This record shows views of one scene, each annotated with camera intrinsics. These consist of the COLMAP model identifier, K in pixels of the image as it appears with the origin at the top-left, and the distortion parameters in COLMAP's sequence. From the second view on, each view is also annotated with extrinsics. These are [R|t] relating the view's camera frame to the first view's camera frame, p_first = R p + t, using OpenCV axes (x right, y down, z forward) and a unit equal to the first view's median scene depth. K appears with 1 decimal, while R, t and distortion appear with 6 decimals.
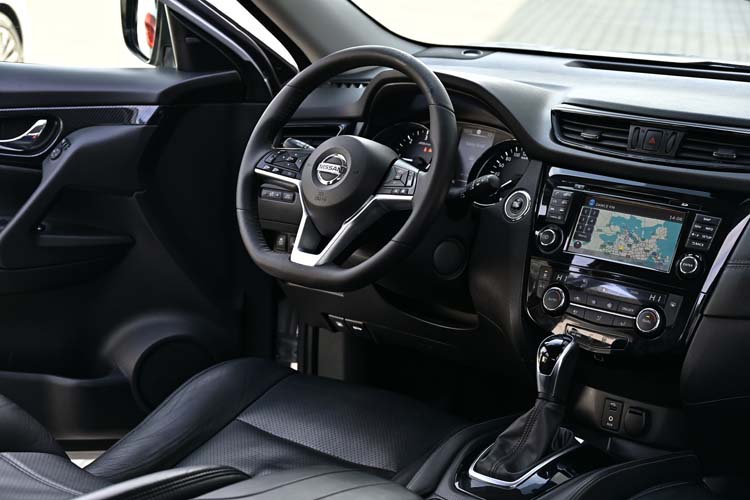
lens RADIAL K [[1475.5, 0, 373.9], [0, 1475.5, 252.3], [0, 0, 1]] dist [-0.057726, 0.000000]
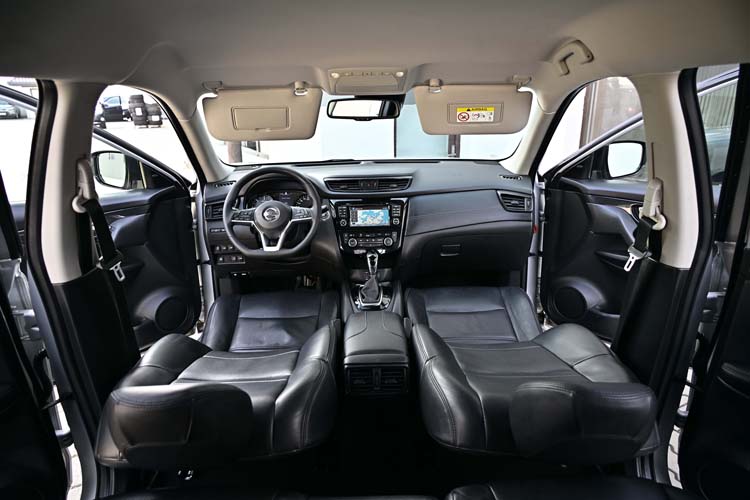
lens RADIAL K [[478.4, 0, 374.6], [0, 478.4, 248.1], [0, 0, 1]] dist [-0.001342, -0.000374]
pose [[0.754995, -0.228271, 0.614715, -0.440544], [0.196478, 0.973131, 0.120051, -0.064729], [-0.625603, 0.030140, 0.779559, 0.214932]]
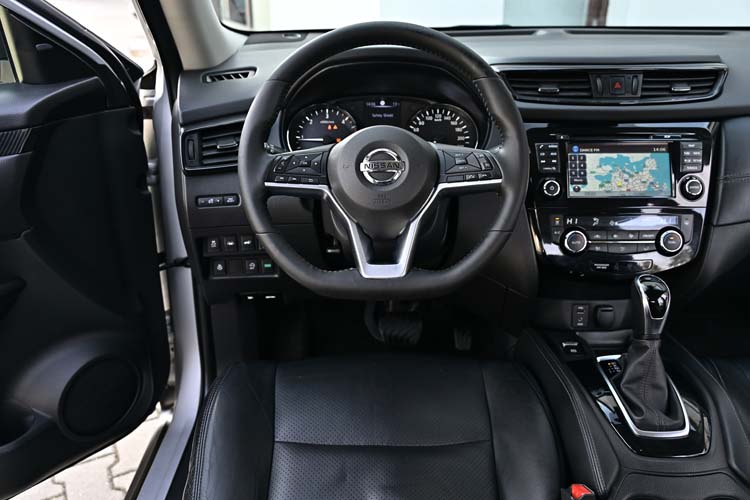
lens RADIAL K [[646.9, 0, 376.0], [0, 646.9, 248.0], [0, 0, 1]] dist [-0.002570, 0.008325]
pose [[0.770691, -0.275769, 0.574445, -0.275494], [0.176693, 0.958637, 0.223148, -0.099011], [-0.612221, -0.070478, 0.787539, 0.702434]]
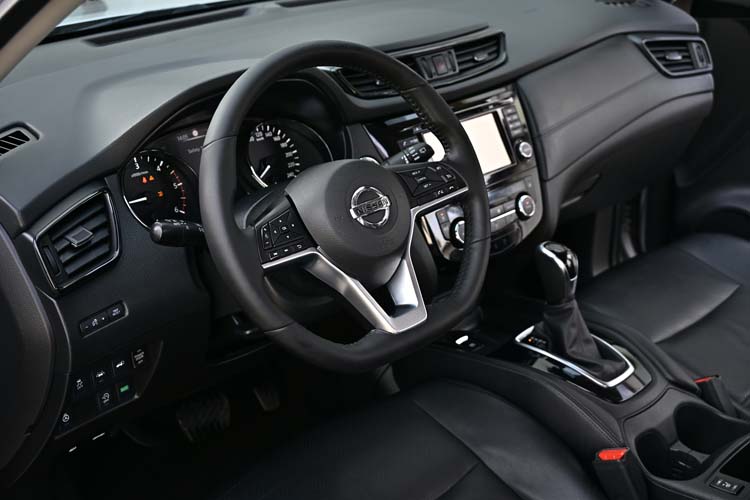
lens RADIAL K [[919.3, 0, 375.8], [0, 919.3, 246.7], [0, 0, 1]] dist [-0.019911, 0.000000]
pose [[0.121862, -0.420078, 0.899269, -0.480356], [0.269033, 0.886084, 0.377461, -0.223703], [-0.955390, 0.195935, 0.220995, 0.911118]]
